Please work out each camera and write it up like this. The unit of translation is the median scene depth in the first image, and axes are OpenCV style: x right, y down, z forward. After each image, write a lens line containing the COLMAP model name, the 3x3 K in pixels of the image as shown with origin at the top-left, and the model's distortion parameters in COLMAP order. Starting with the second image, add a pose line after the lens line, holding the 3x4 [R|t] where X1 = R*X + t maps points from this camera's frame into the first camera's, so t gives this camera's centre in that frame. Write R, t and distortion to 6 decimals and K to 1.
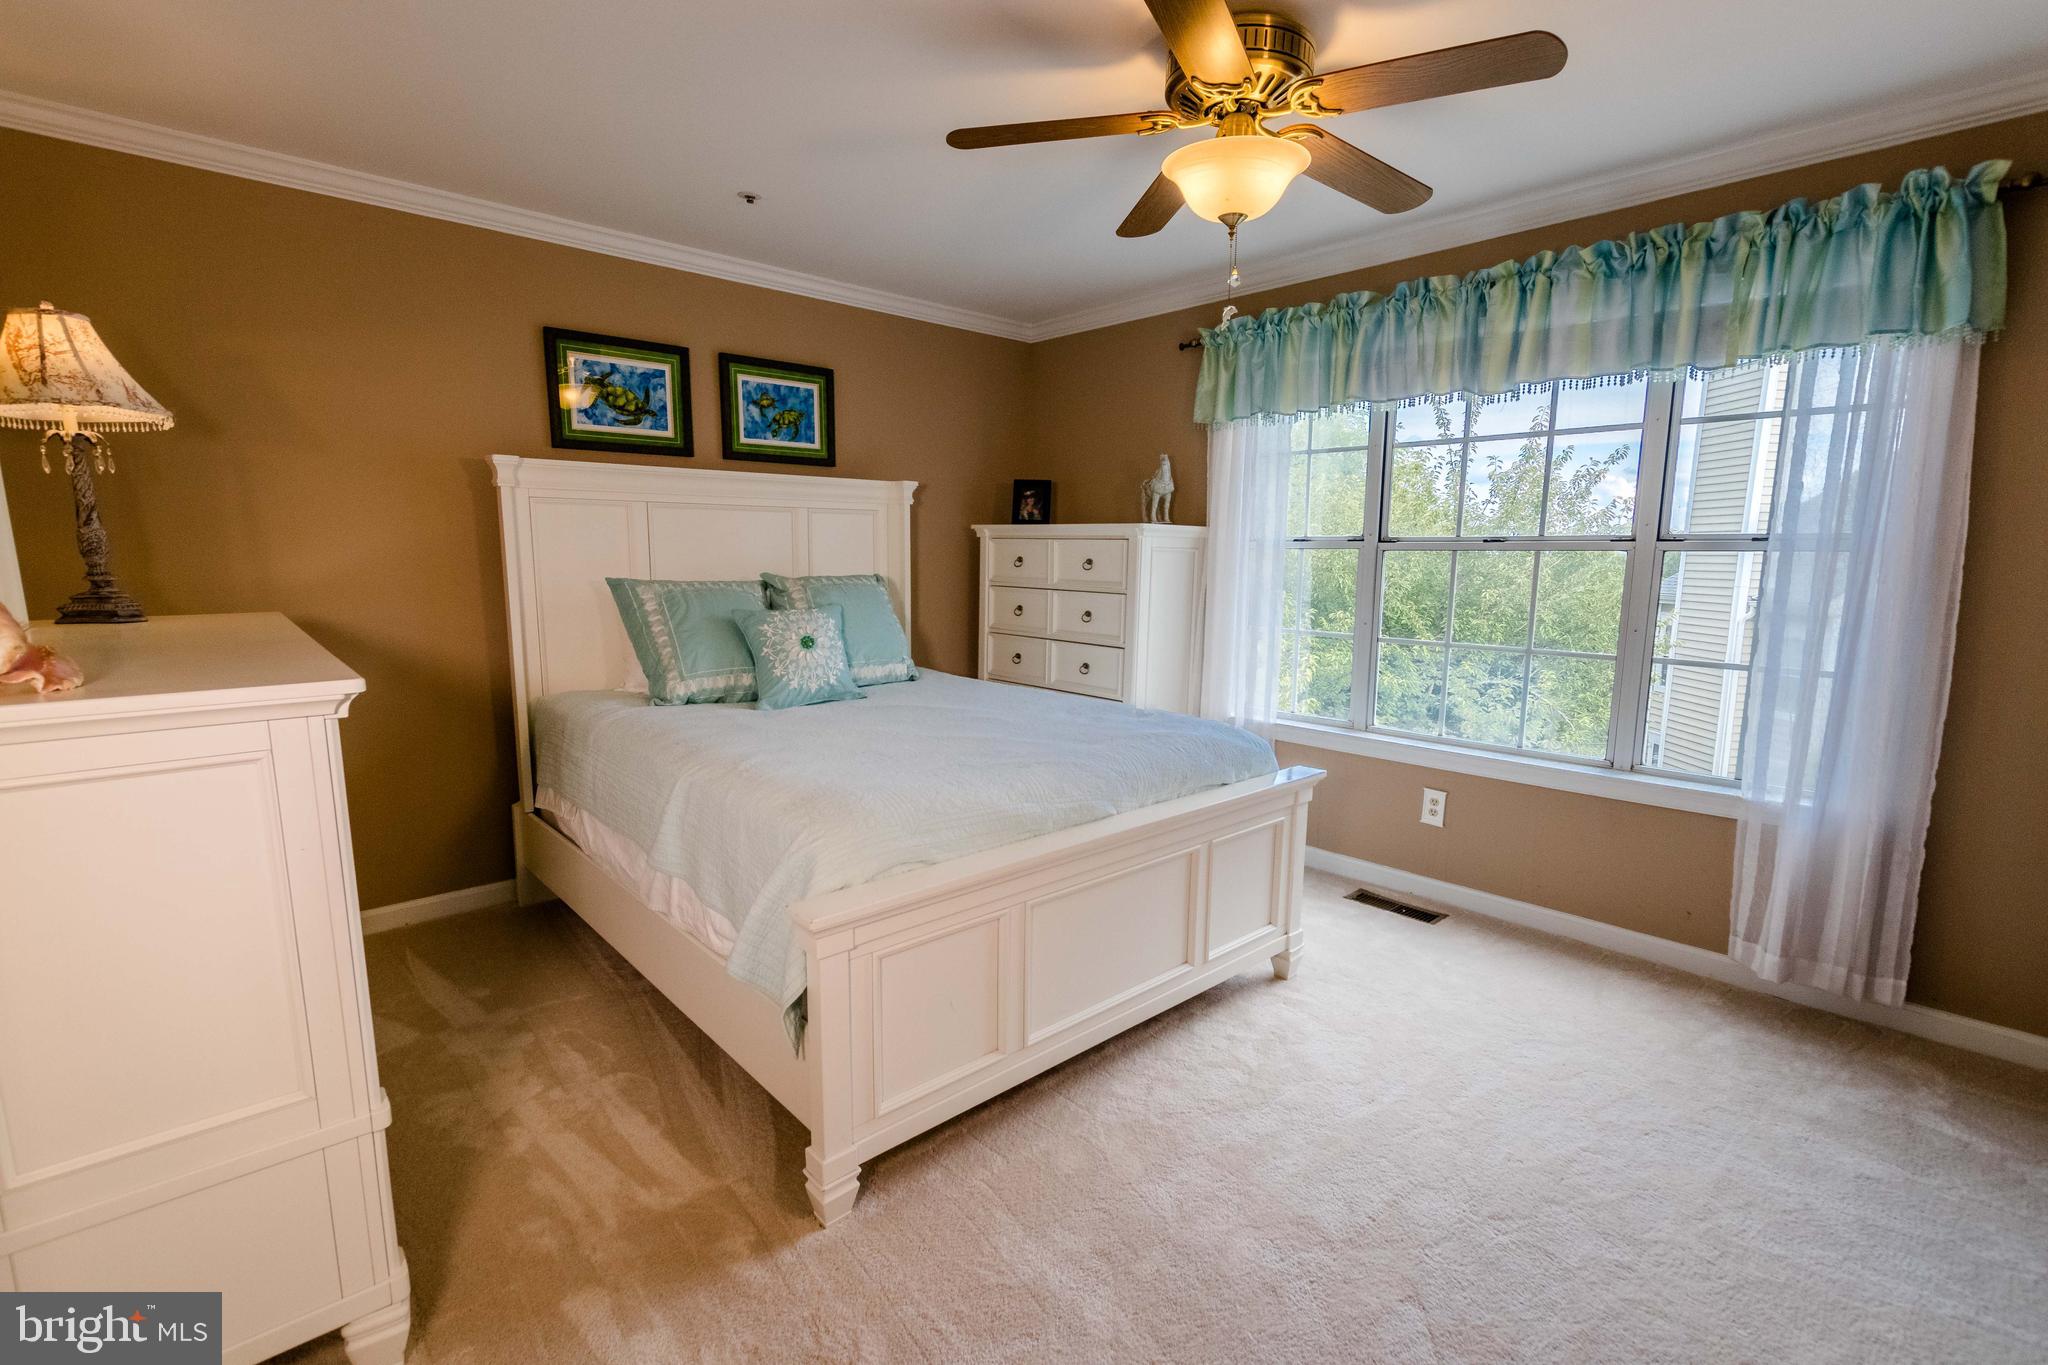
lens RADIAL K [[938.6, 0, 1024.0], [0, 938.6, 682.5], [0, 0, 1]] dist [0.015762, 0.000070]
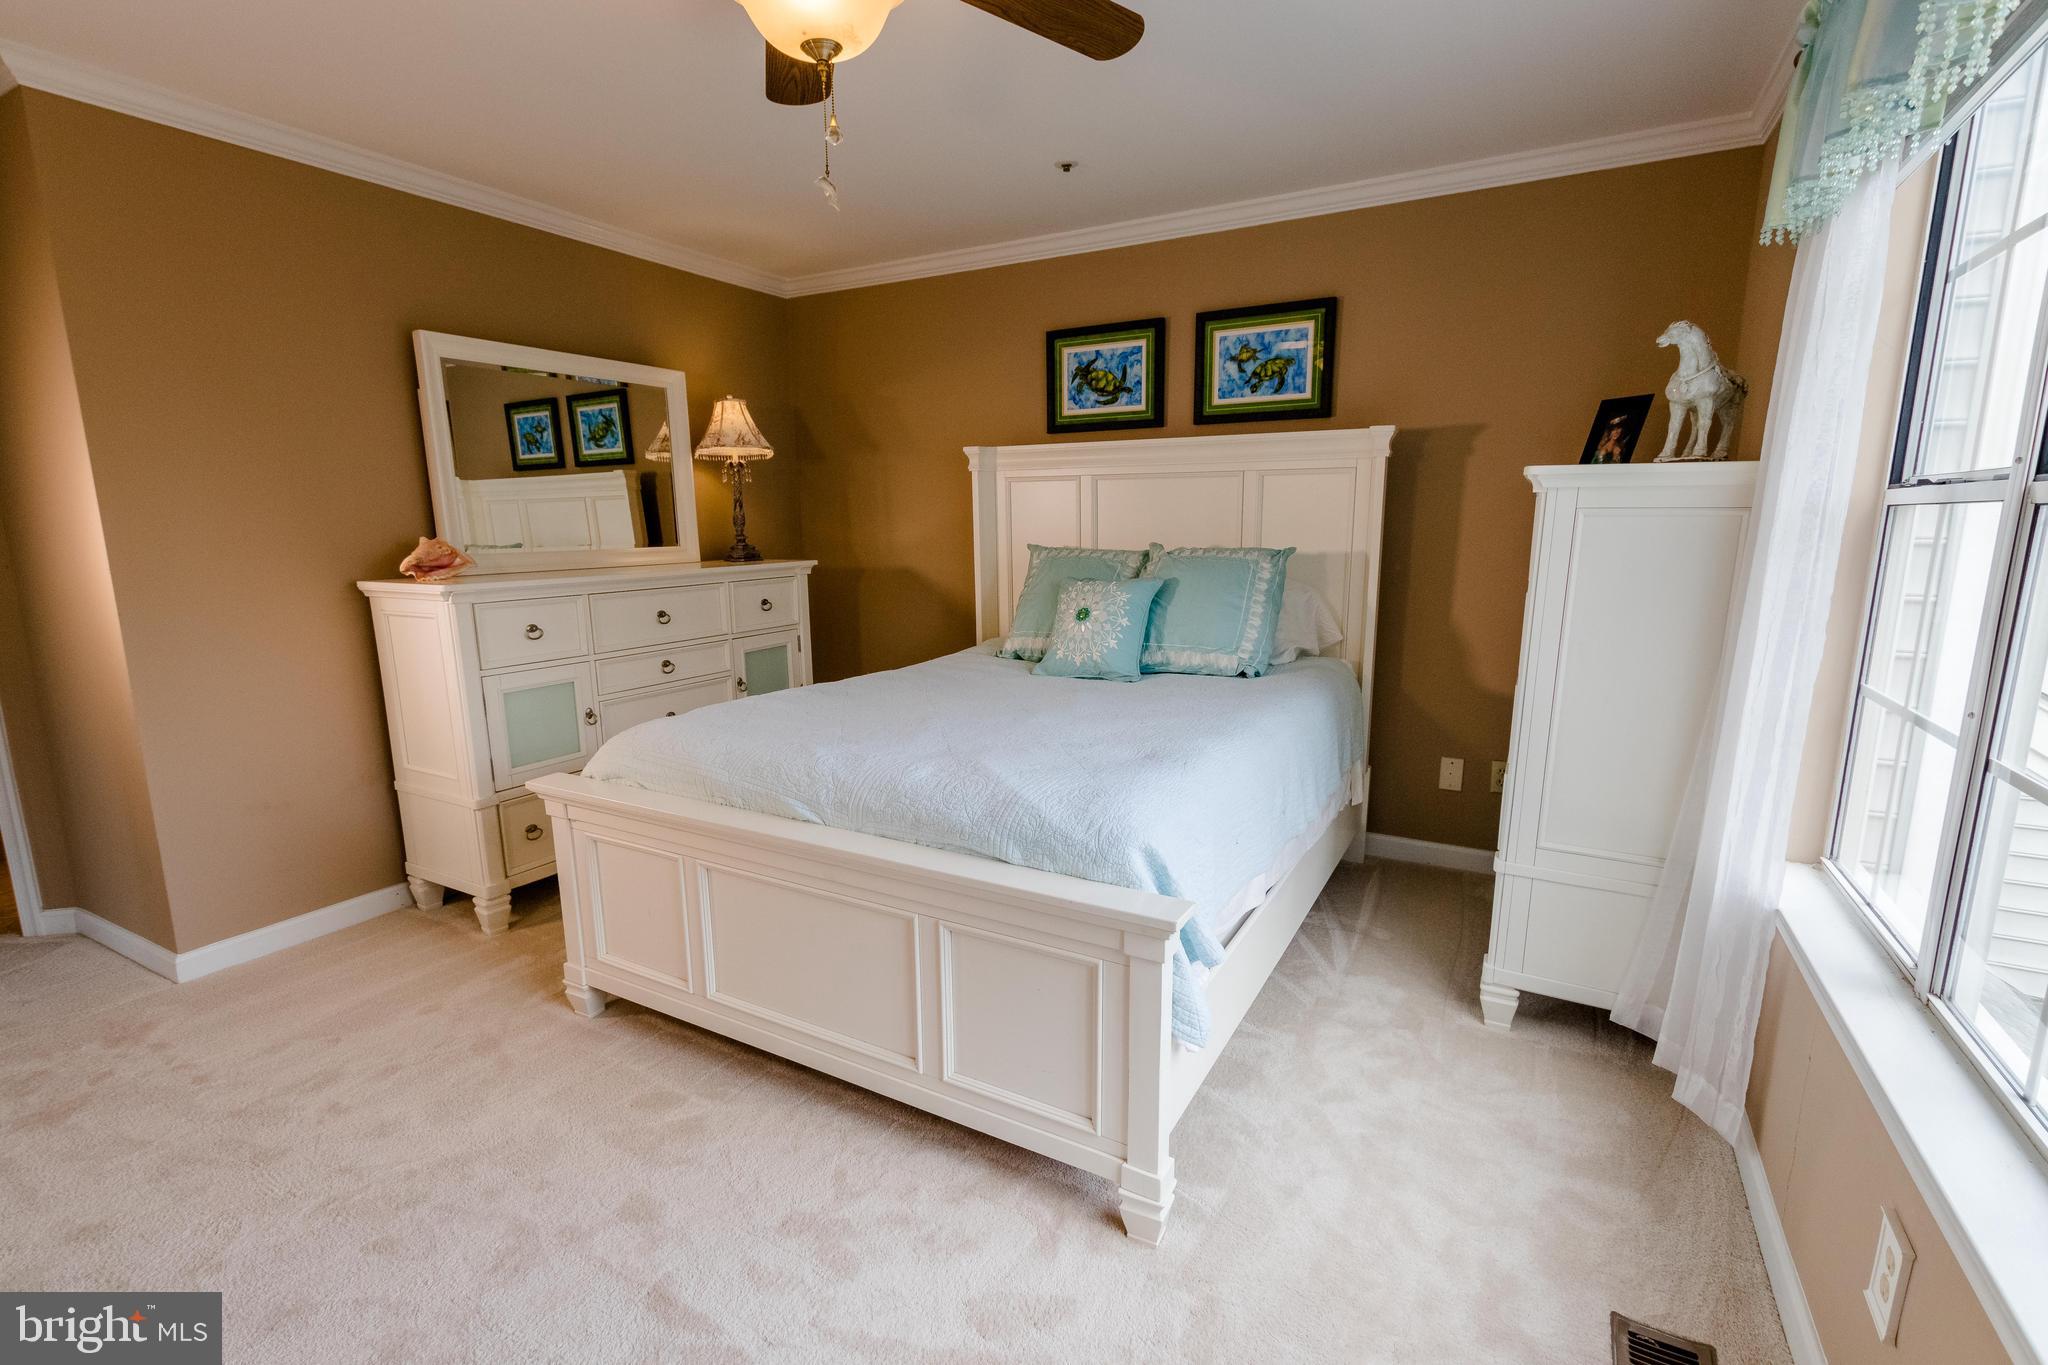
lens RADIAL K [[938.6, 0, 1024.0], [0, 938.6, 682.5], [0, 0, 1]] dist [0.015762, 0.000070]
pose [[0.310508, 0.160082, -0.936994, 0.610889], [-0.126602, 0.983901, 0.126141, -0.079752], [0.942102, 0.079458, 0.325776, 0.567983]]
